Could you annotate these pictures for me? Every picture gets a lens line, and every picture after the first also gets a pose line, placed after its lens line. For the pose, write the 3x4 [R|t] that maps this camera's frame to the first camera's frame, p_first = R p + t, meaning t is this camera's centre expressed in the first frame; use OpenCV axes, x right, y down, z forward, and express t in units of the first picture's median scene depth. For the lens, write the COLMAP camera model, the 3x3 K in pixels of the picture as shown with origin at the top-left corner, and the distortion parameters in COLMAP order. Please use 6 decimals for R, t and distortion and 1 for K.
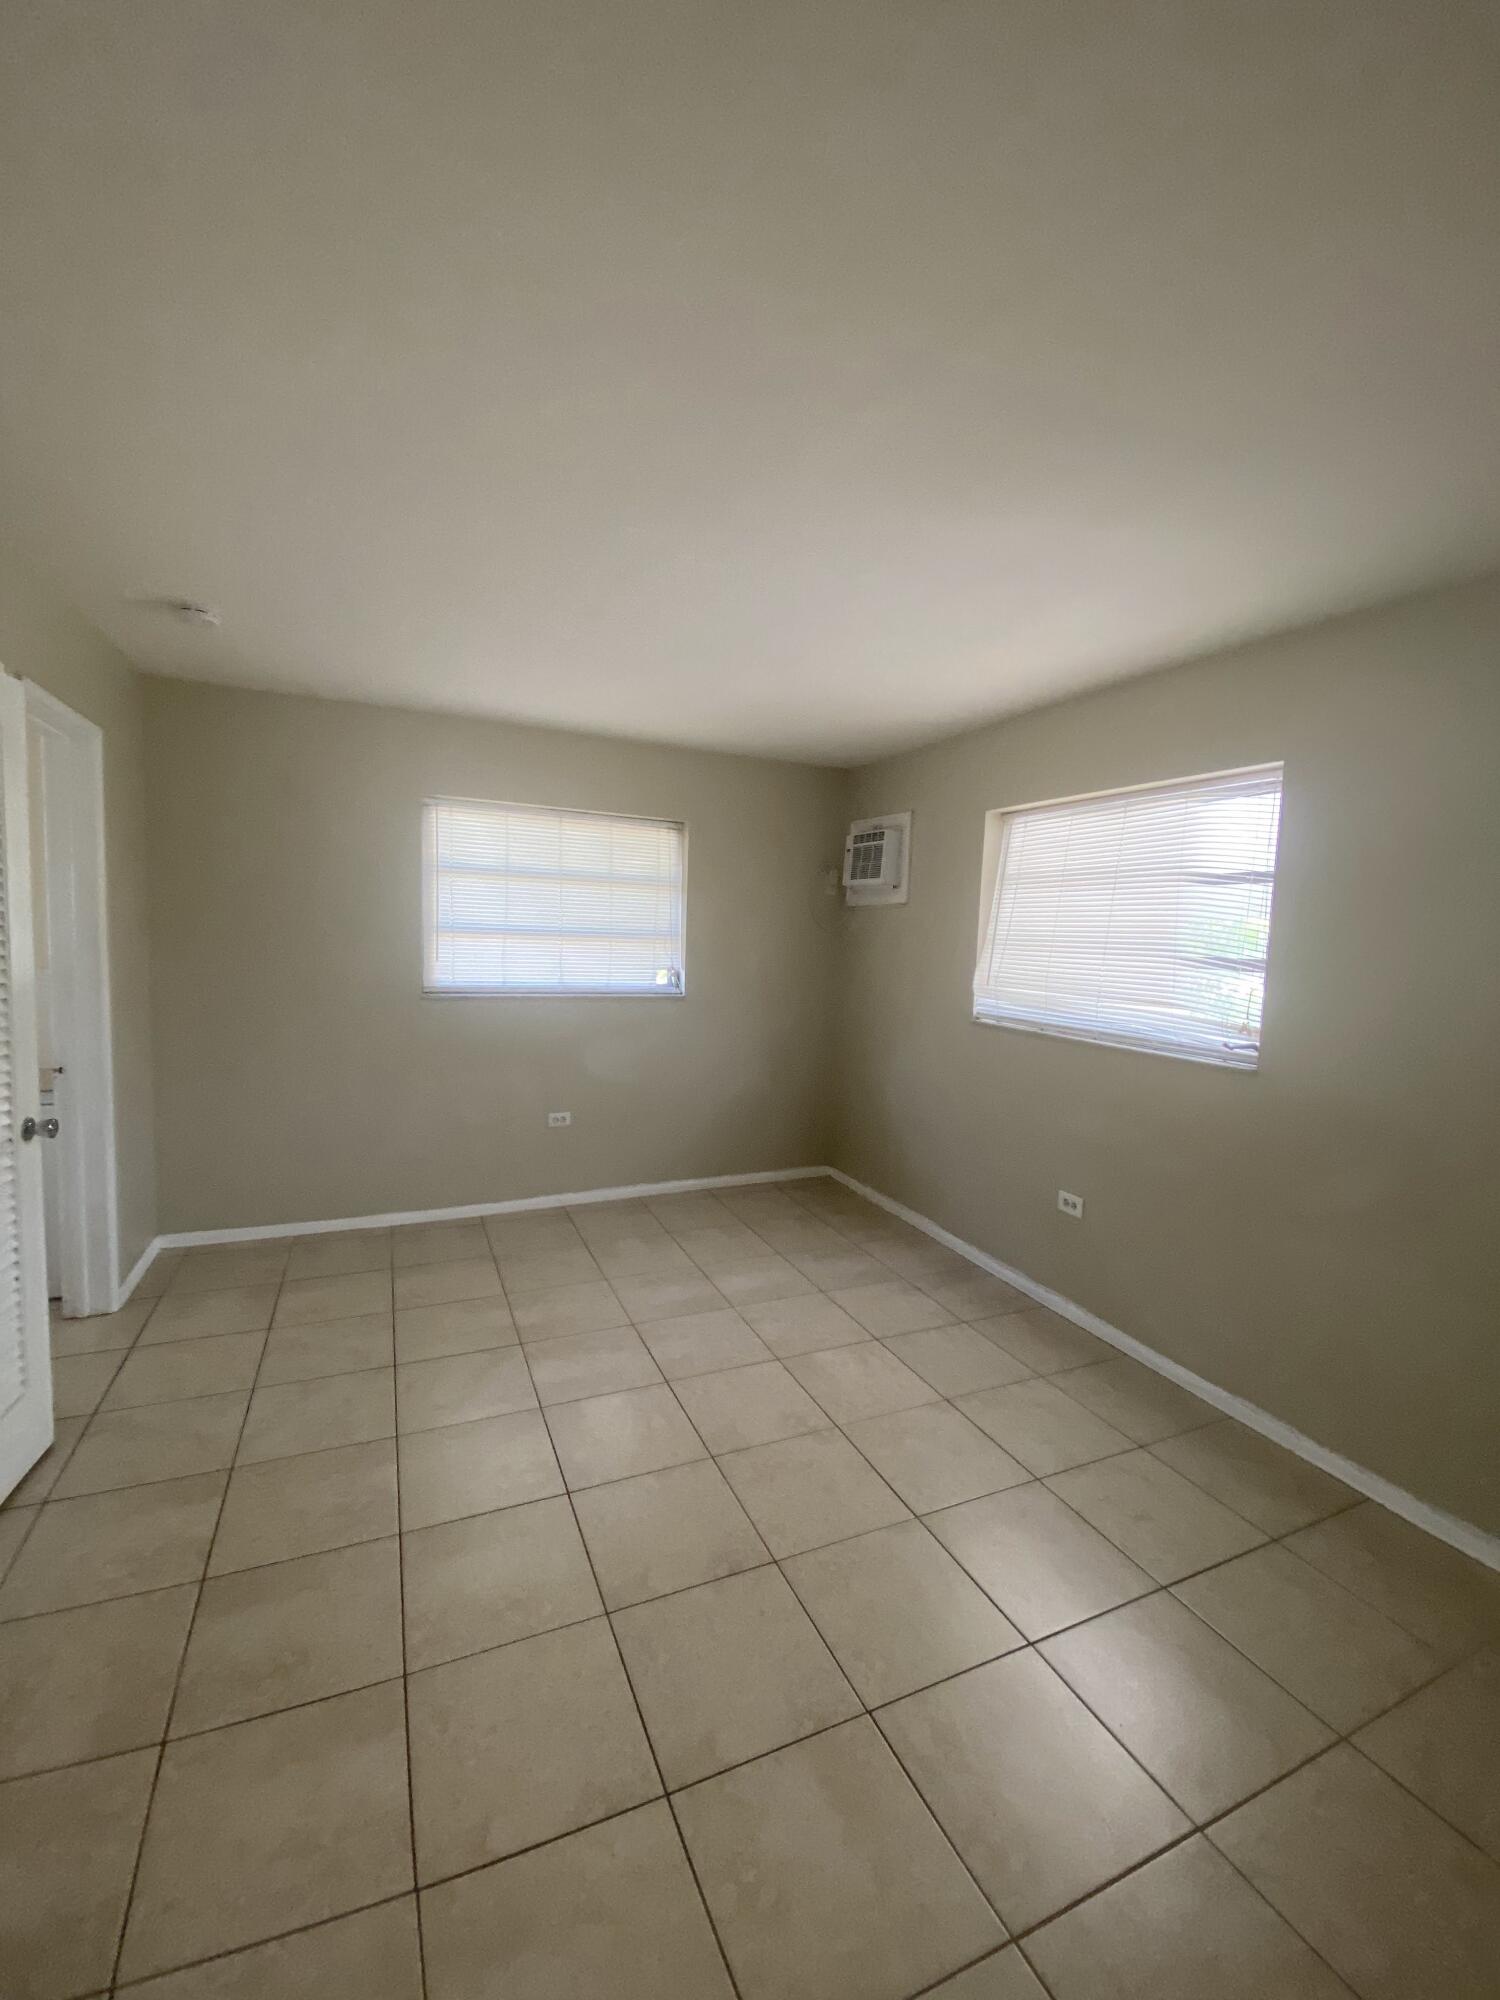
lens RADIAL K [[809.5, 0, 750.0], [0, 809.5, 1000.0], [0, 0, 1]] dist [0.001092, -0.024307]
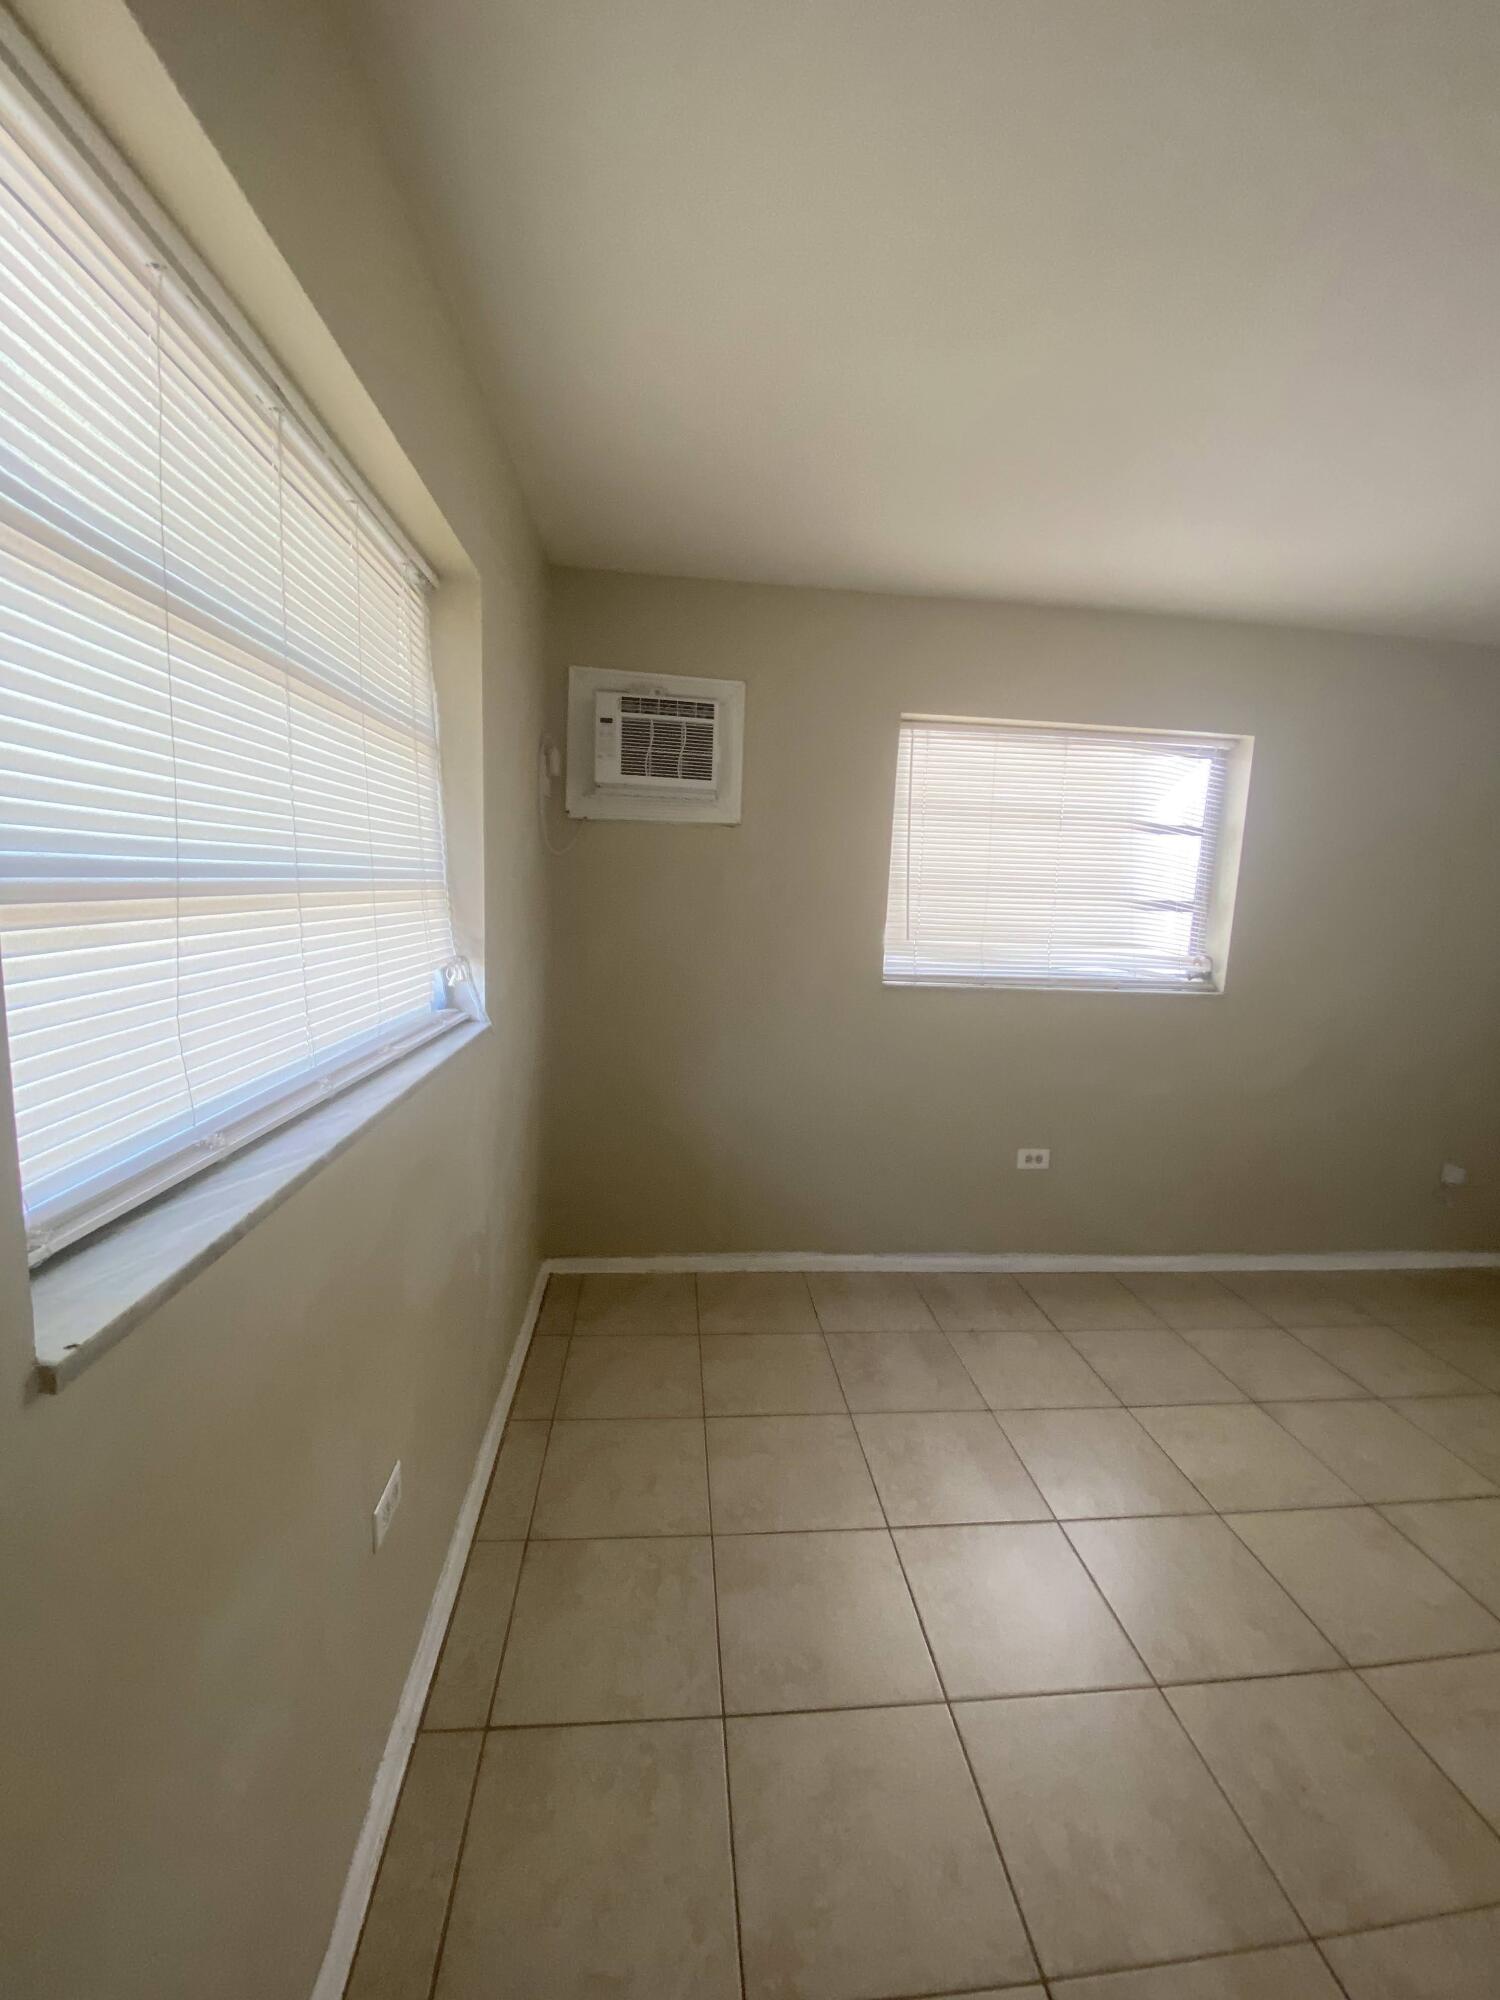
lens RADIAL K [[795.3, 0, 739.6], [0, 795.3, 995.0], [0, 0, 1]] dist [0.002370, -0.012951]
pose [[0.317028, -0.155019, 0.935662, -0.509184], [0.054051, 0.987901, 0.145360, -0.087218], [-0.946875, 0.004490, 0.321571, 0.913764]]
